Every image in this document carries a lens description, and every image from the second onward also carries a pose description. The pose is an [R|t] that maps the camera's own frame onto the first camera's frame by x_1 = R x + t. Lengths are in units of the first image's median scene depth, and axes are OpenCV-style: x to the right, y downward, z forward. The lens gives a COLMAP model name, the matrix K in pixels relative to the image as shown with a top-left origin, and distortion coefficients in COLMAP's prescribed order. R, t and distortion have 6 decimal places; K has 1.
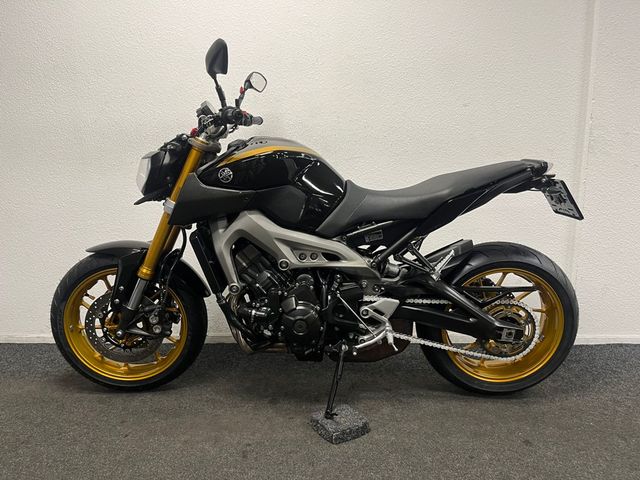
lens RADIAL K [[480.1, 0, 320.0], [0, 480.1, 240.0], [0, 0, 1]] dist [0.086518, -0.134486]
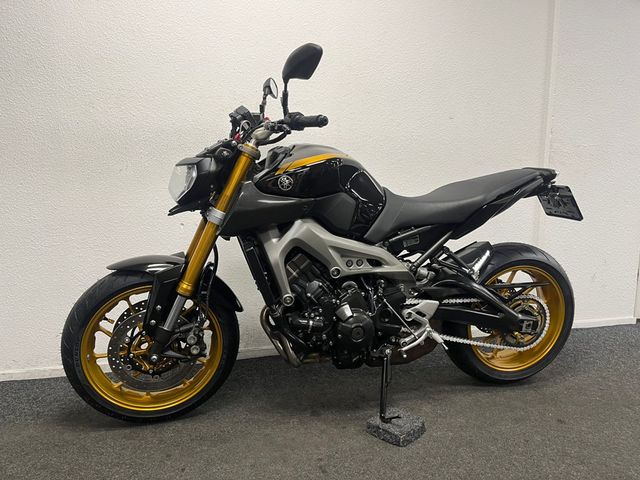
lens RADIAL K [[480.1, 0, 320.0], [0, 480.1, 240.0], [0, 0, 1]] dist [0.086518, -0.134486]
pose [[0.967709, -0.033153, 0.249881, -0.338678], [0.038075, 0.999164, -0.014888, -0.002010], [-0.249178, 0.023921, 0.968162, 0.044736]]
